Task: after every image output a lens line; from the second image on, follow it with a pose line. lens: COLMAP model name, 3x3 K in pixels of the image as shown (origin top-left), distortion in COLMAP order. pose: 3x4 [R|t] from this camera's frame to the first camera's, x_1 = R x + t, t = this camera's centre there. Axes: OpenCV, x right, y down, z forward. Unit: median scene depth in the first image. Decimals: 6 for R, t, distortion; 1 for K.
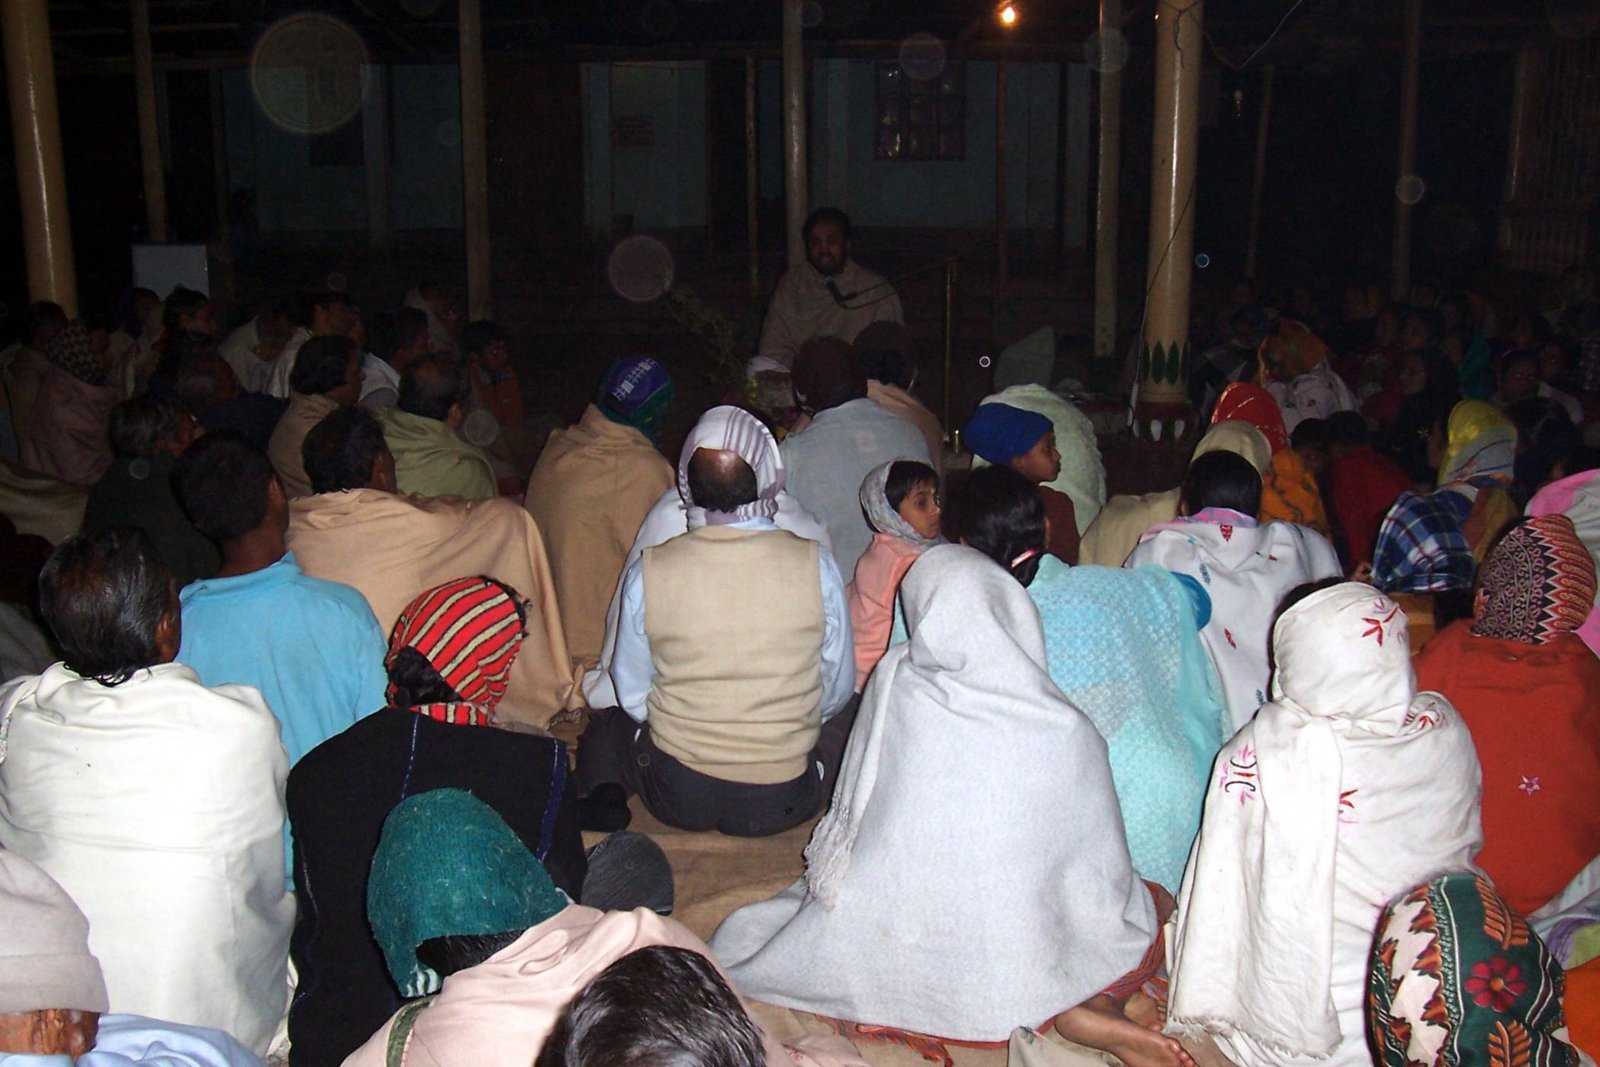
lens RADIAL K [[2097.1, 0, 800.0], [0, 2097.1, 533.5], [0, 0, 1]] dist [0.111928, -1.336529]
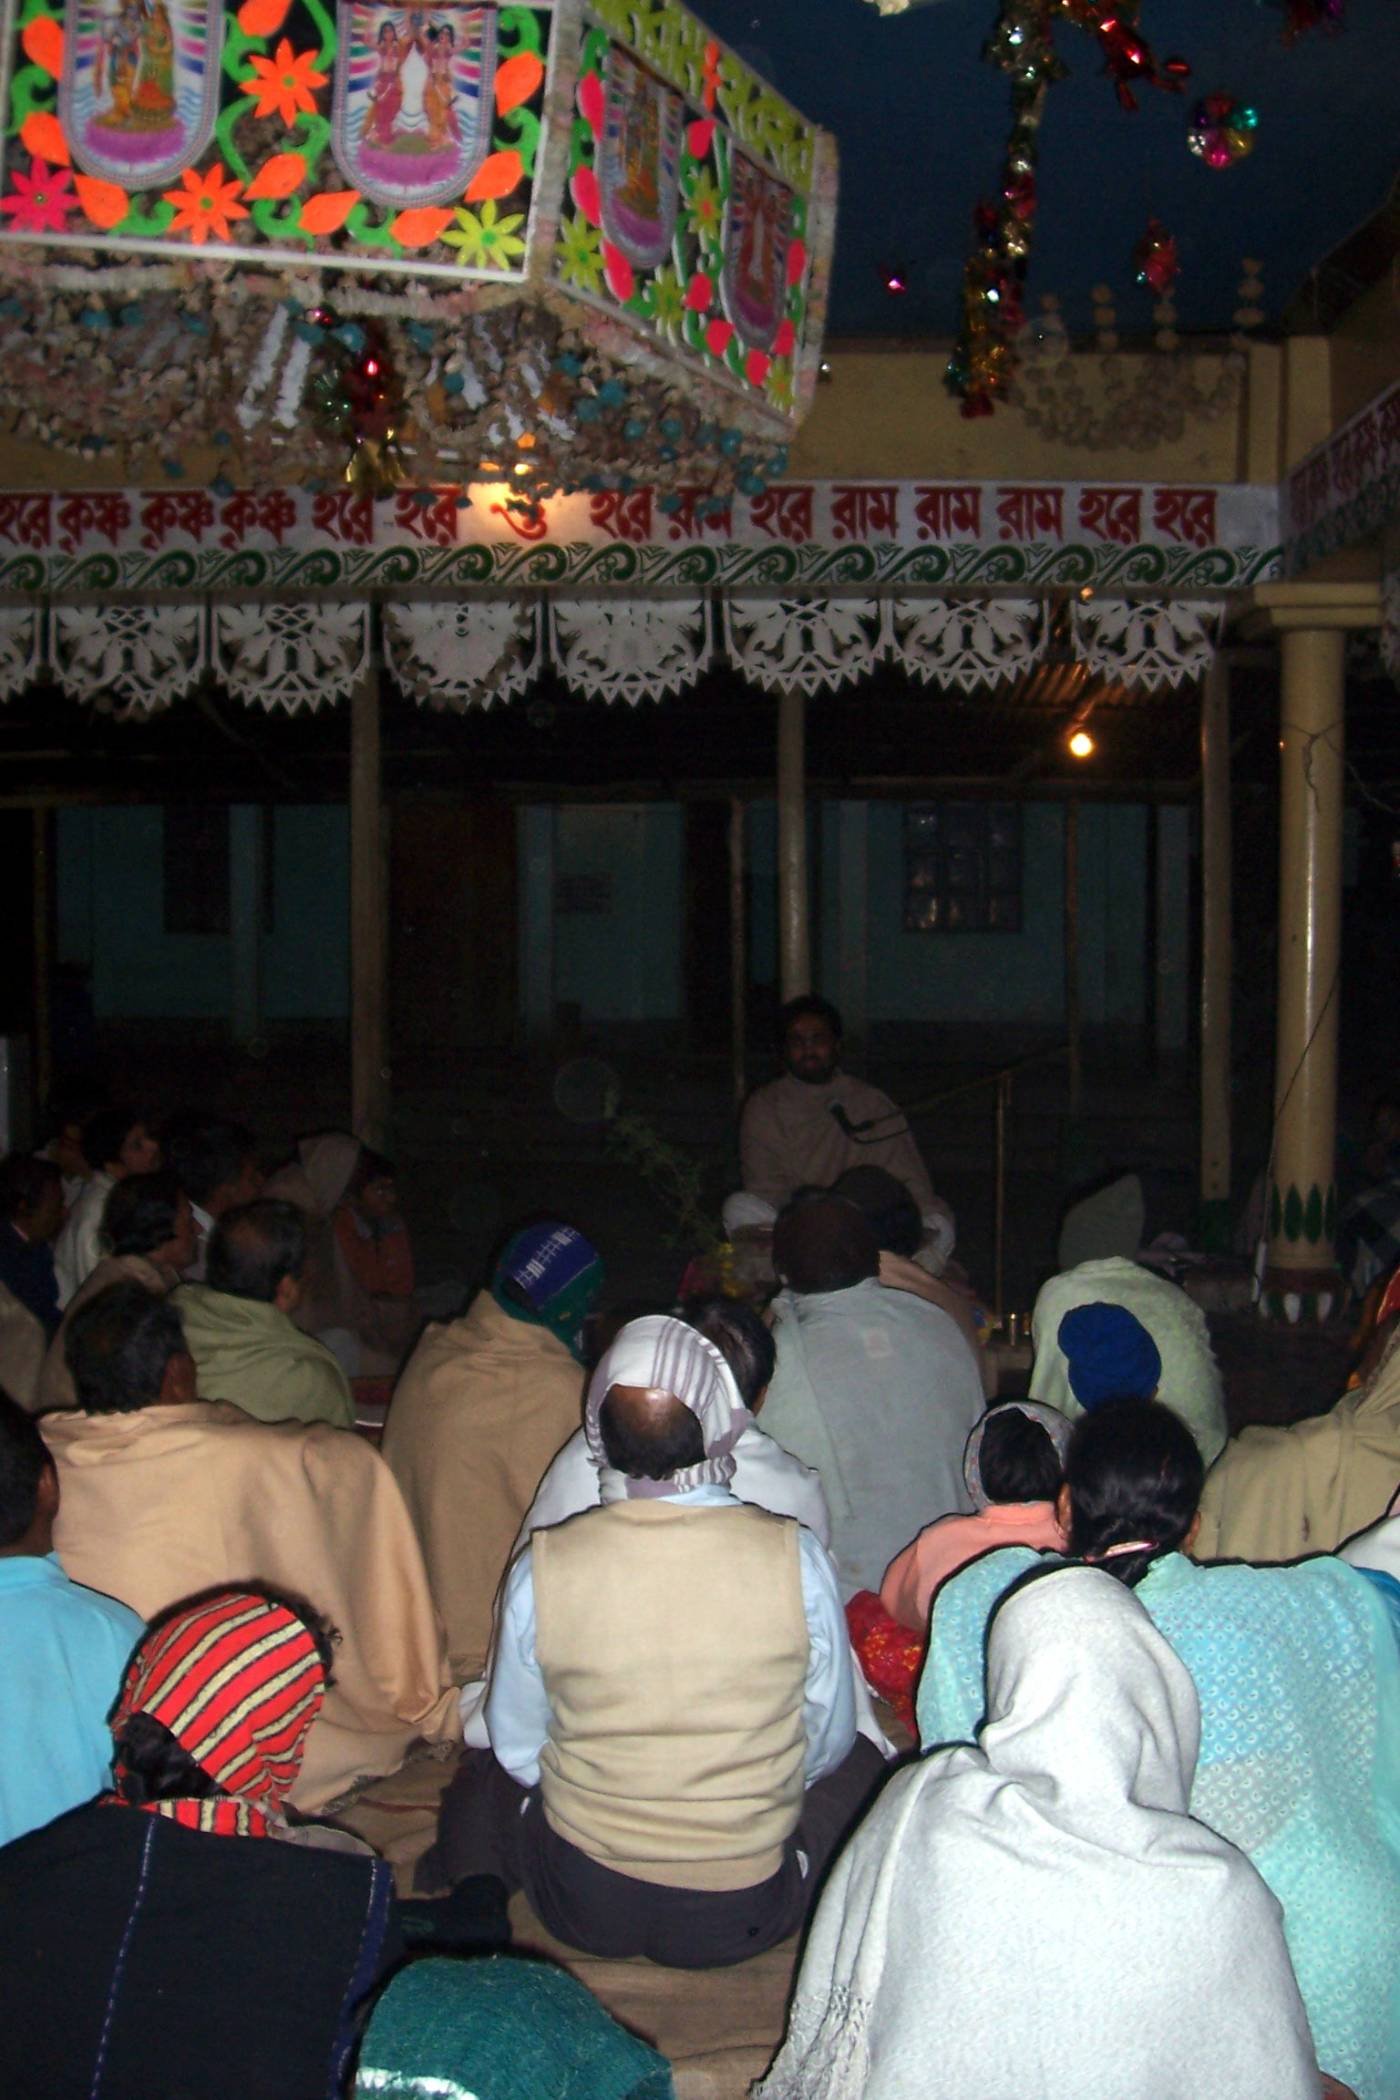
lens RADIAL K [[2752.4, 0, 700.0], [0, 2752.4, 1050.0], [0, 0, 1]] dist [0.111928, -1.336529]
pose [[0.999204, 0.003989, -0.039685, 0.010747], [-0.009168, 0.991313, -0.131203, -0.026971], [0.038817, 0.131463, 0.990561, 0.115316]]
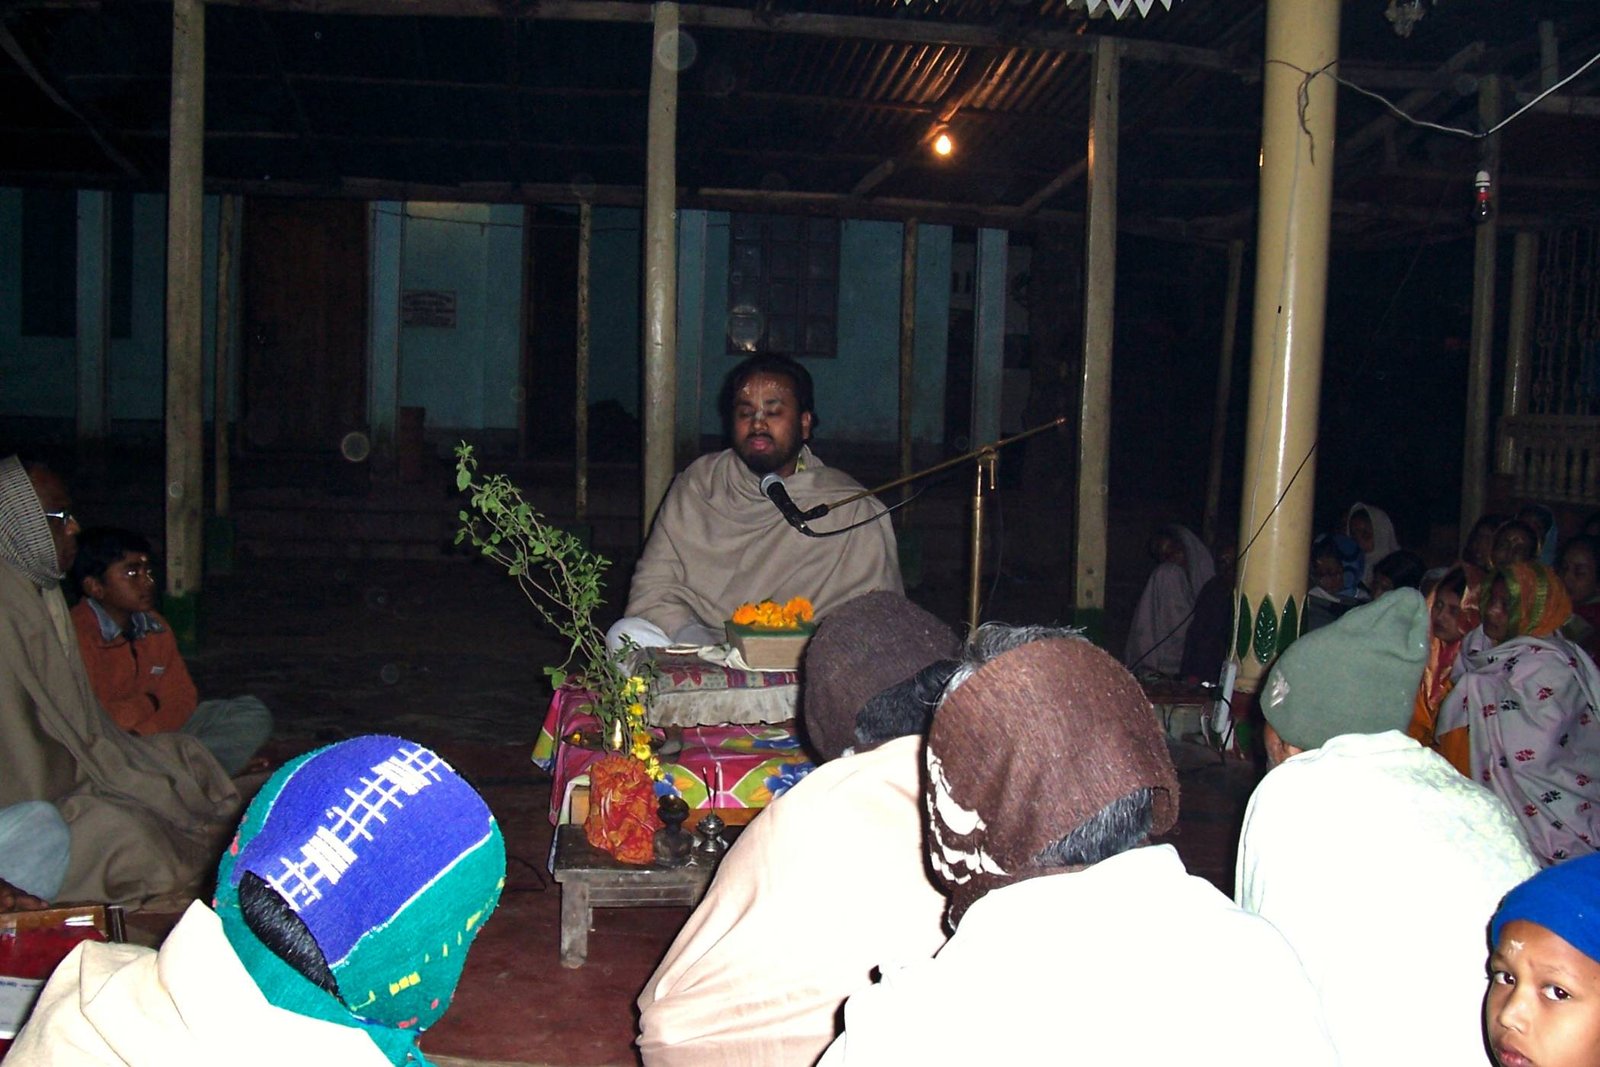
lens RADIAL K [[2097.1, 0, 800.0], [0, 2097.1, 533.5], [0, 0, 1]] dist [0.111928, -1.336529]
pose [[0.995147, 0.021998, 0.095912, -0.067455], [-0.011708, 0.994238, -0.106552, -0.104788], [-0.097703, 0.104912, 0.989670, 0.978662]]
